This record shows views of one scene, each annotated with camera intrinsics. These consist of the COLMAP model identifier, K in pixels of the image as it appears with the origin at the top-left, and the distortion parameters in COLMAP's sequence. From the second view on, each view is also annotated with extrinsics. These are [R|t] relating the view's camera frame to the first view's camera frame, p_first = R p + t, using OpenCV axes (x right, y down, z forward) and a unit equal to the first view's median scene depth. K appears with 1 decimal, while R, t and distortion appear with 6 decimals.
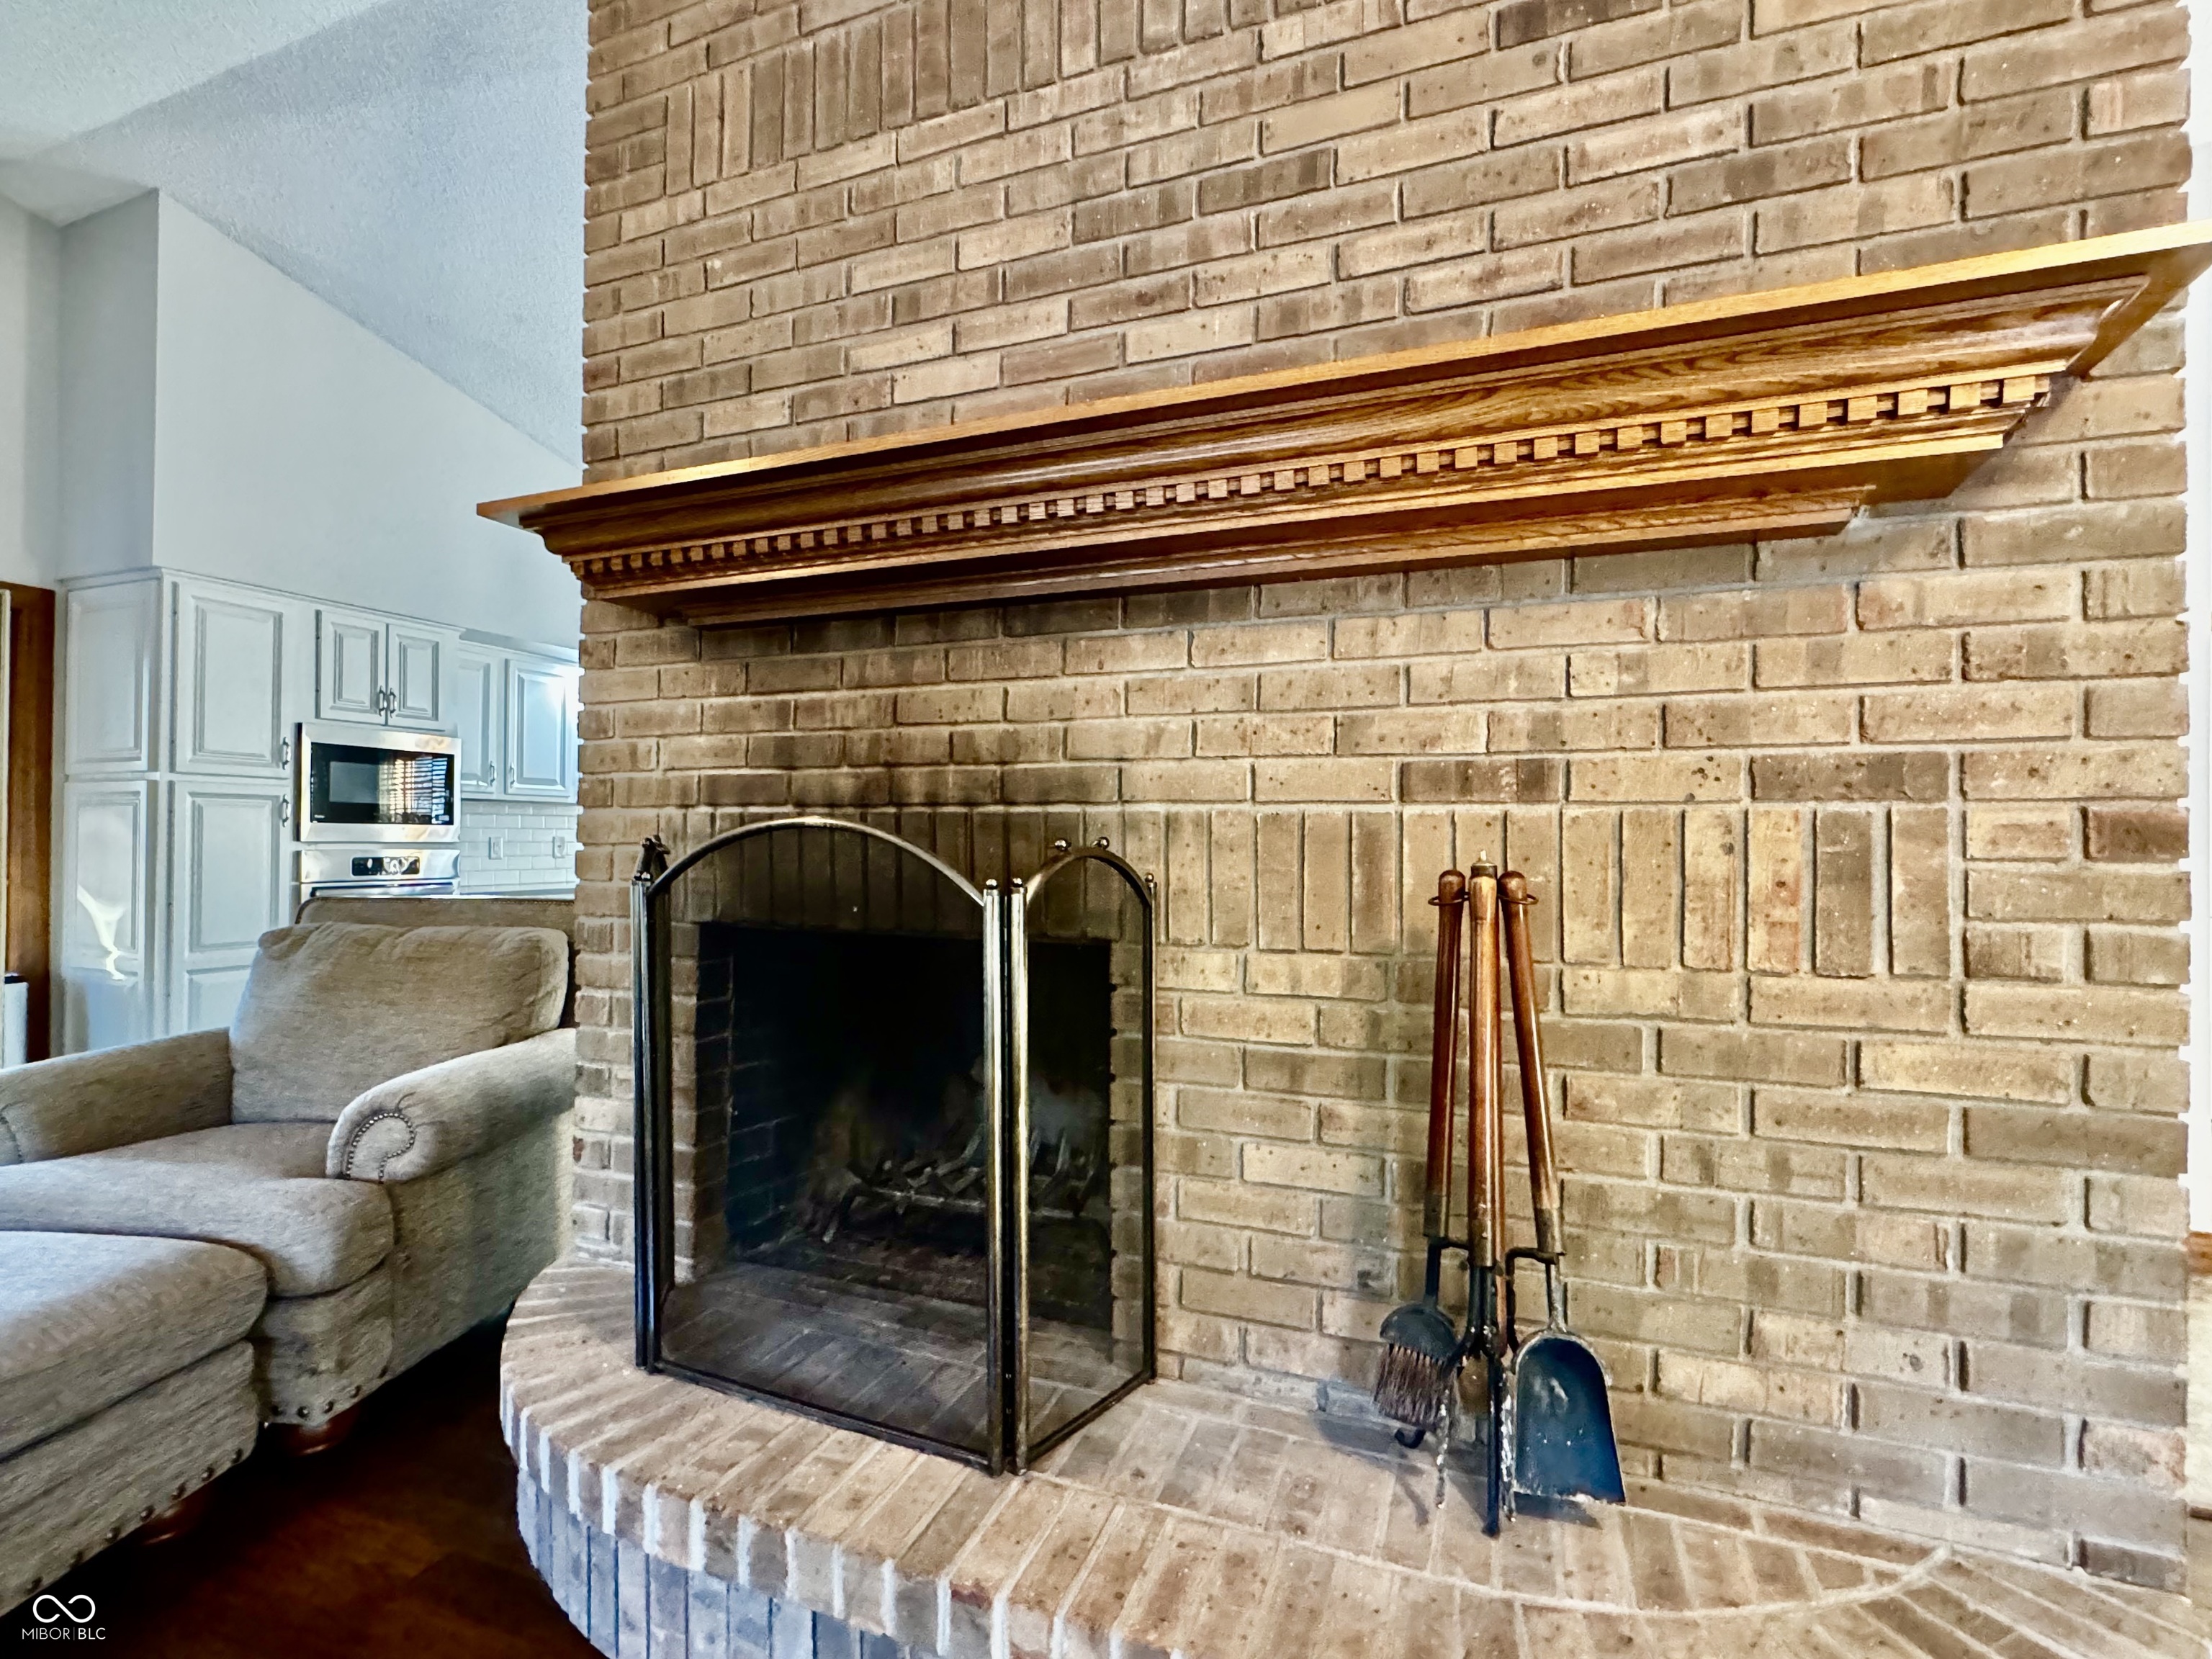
lens RADIAL K [[1054.4, 0, 1101.6], [0, 1054.4, 831.7], [0, 0, 1]] dist [0.000155, -0.000800]
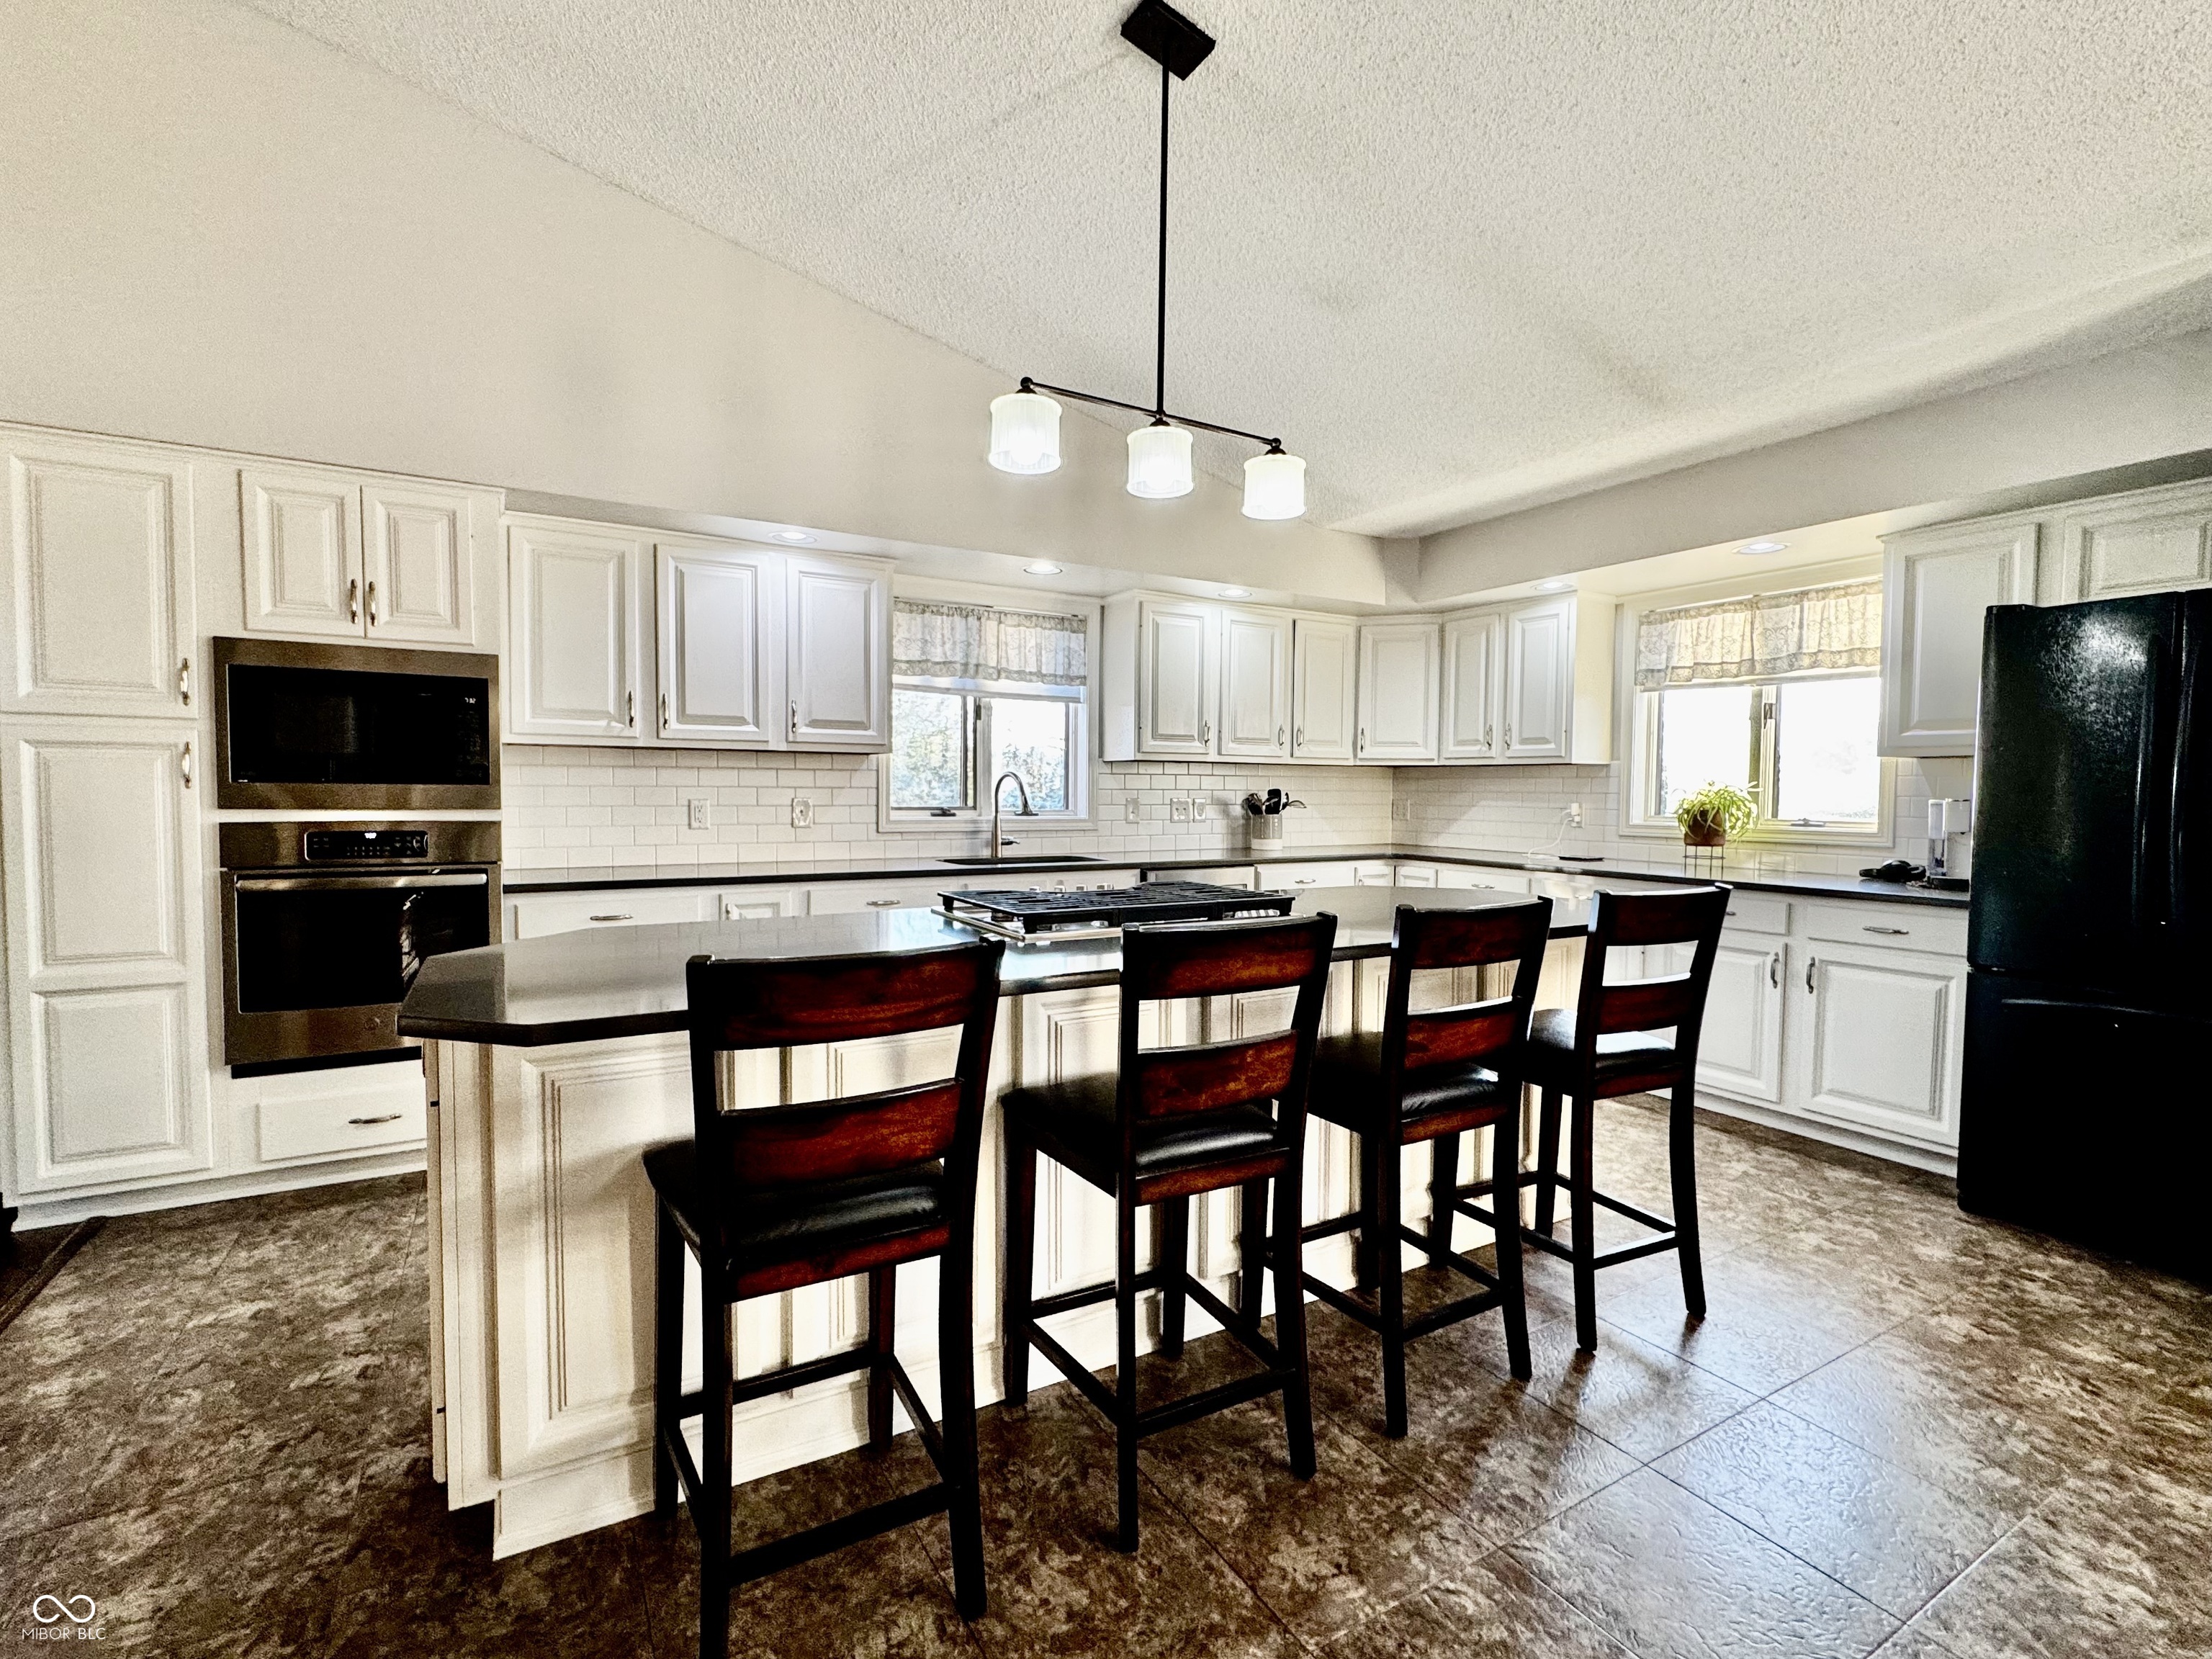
lens RADIAL K [[1021.1, 0, 1104.2], [0, 1021.1, 833.2], [0, 0, 1]] dist [-0.001378, -0.000789]
pose [[0.792416, 0.027488, -0.609361, 0.289148], [0.001093, 0.998919, 0.046482, -0.013977], [0.609980, -0.037499, 0.791529, 2.138598]]
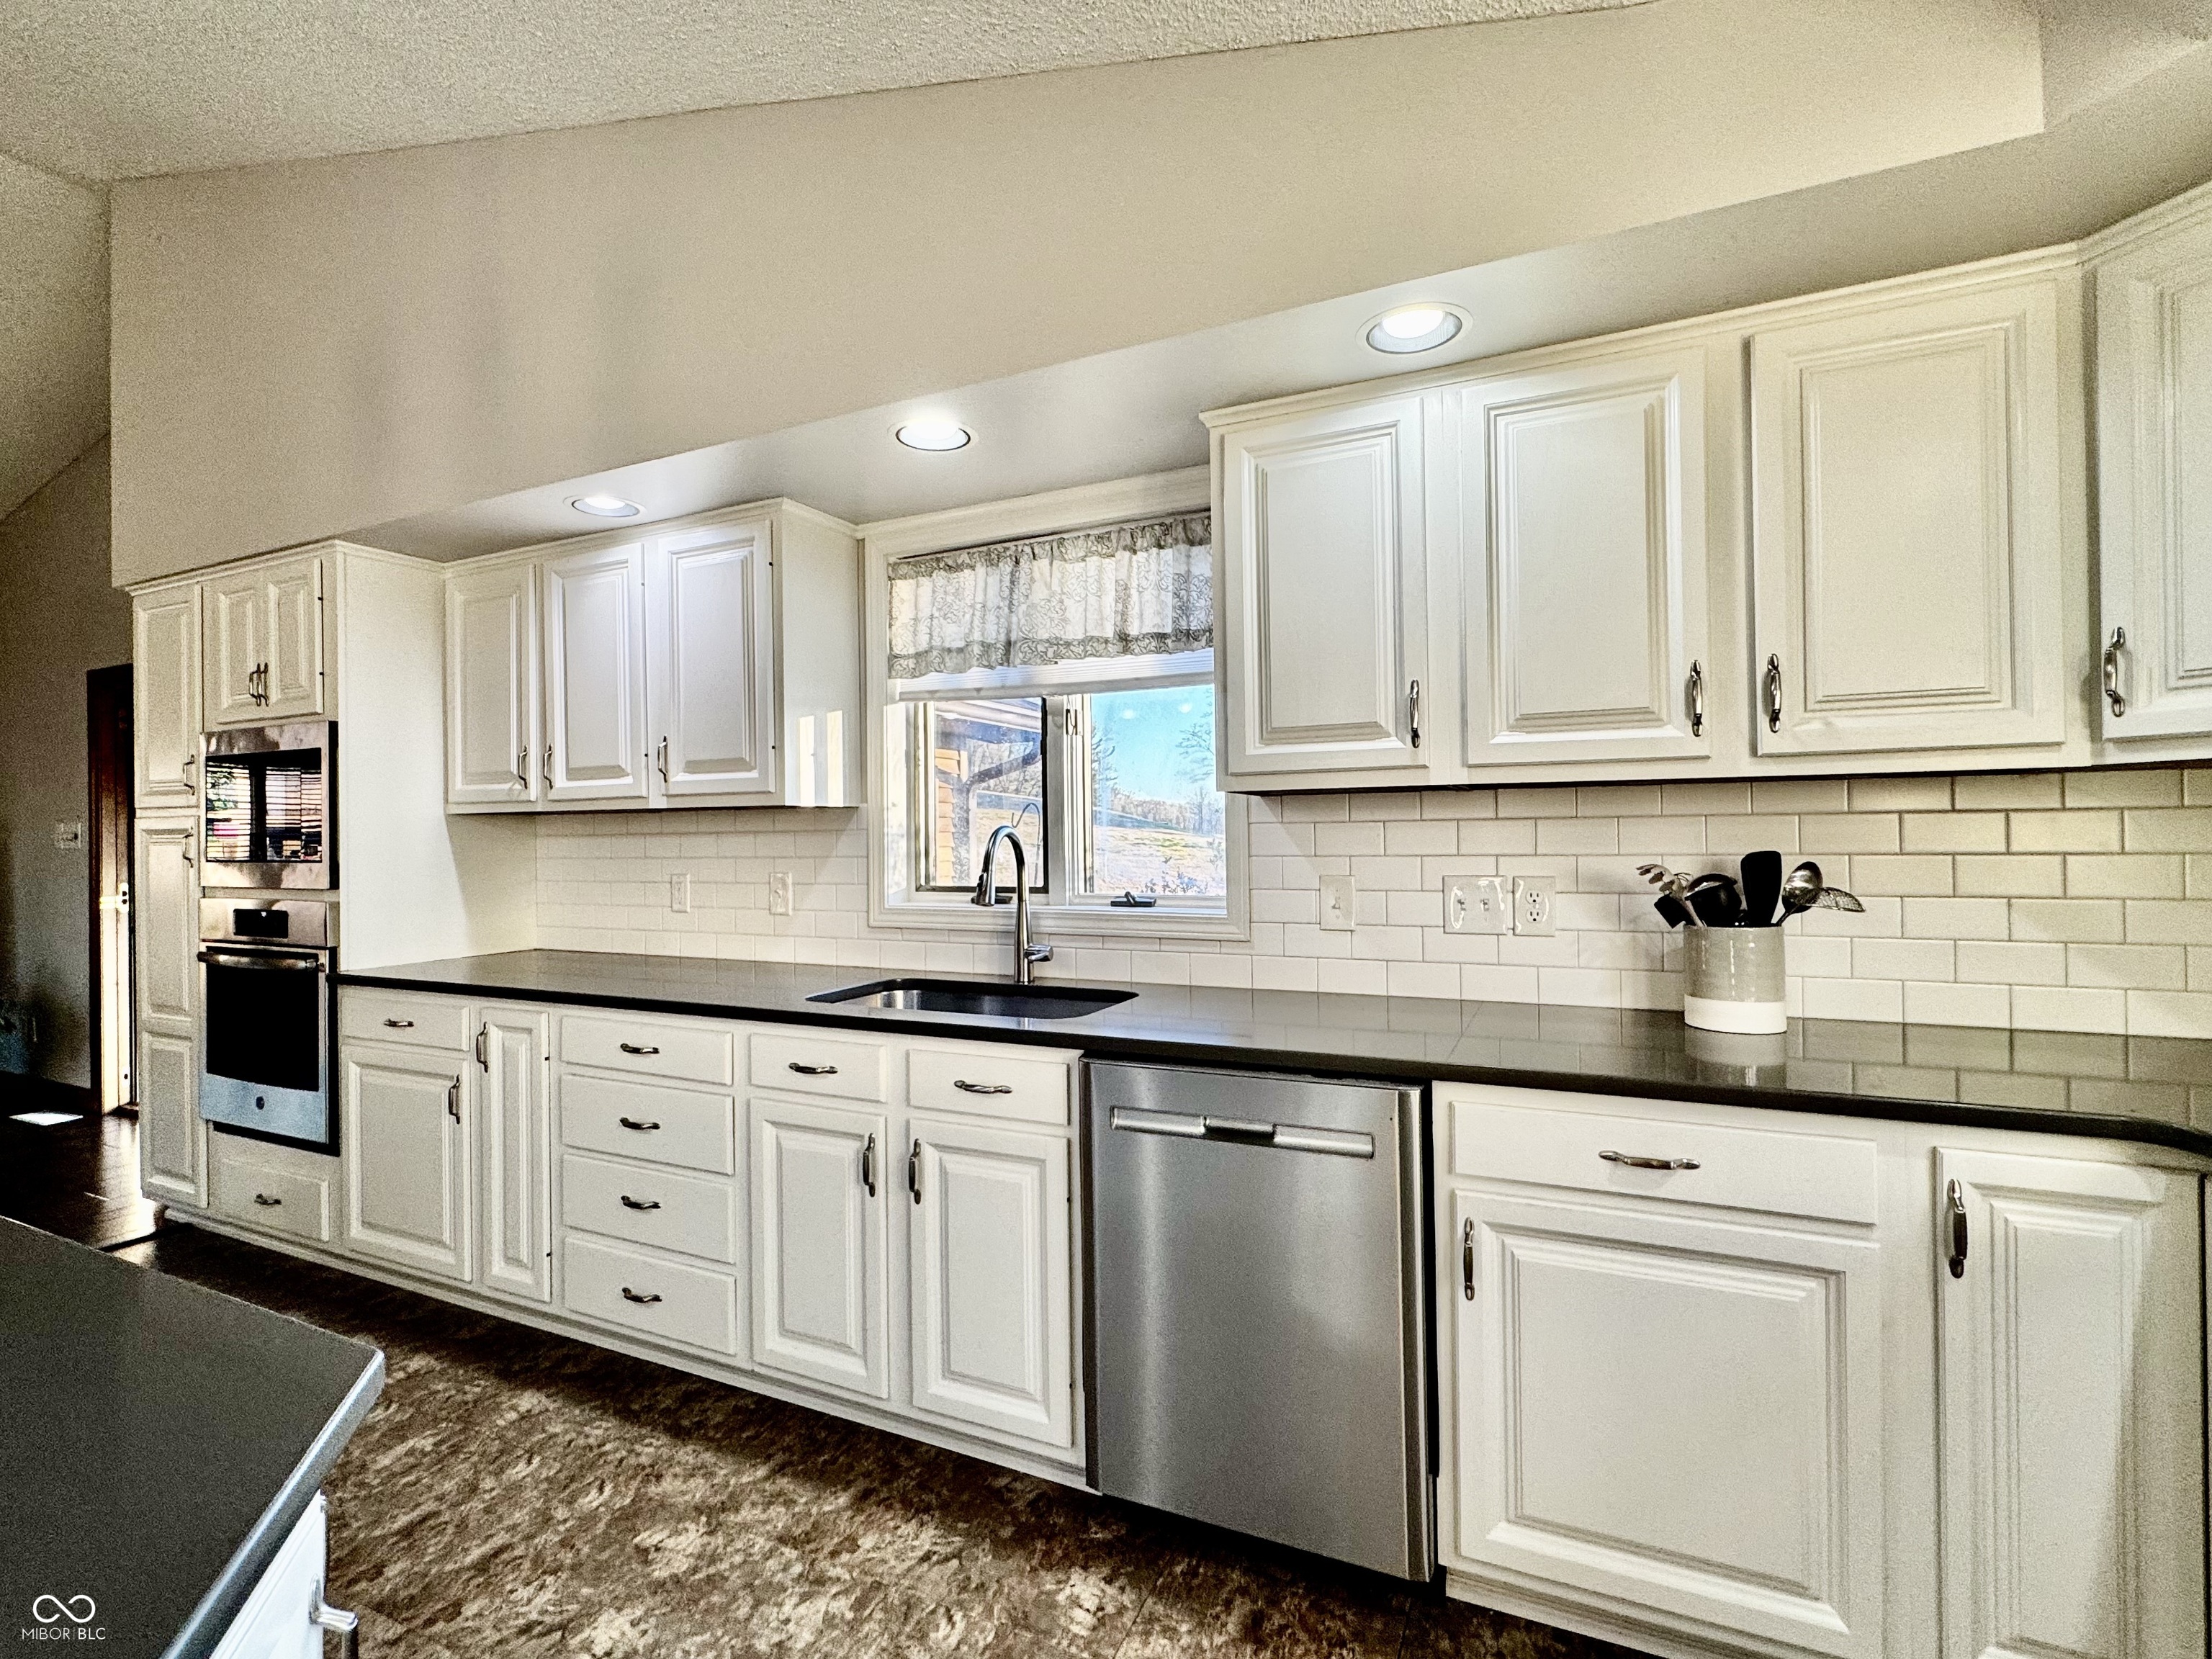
lens RADIAL K [[1021.1, 0, 1104.2], [0, 1021.1, 833.2], [0, 0, 1]] dist [-0.001378, -0.000789]
pose [[-0.055758, -0.010397, -0.998390, -0.121507], [0.018148, 0.999770, -0.011425, -0.023062], [0.998279, -0.018755, -0.055556, 4.429598]]
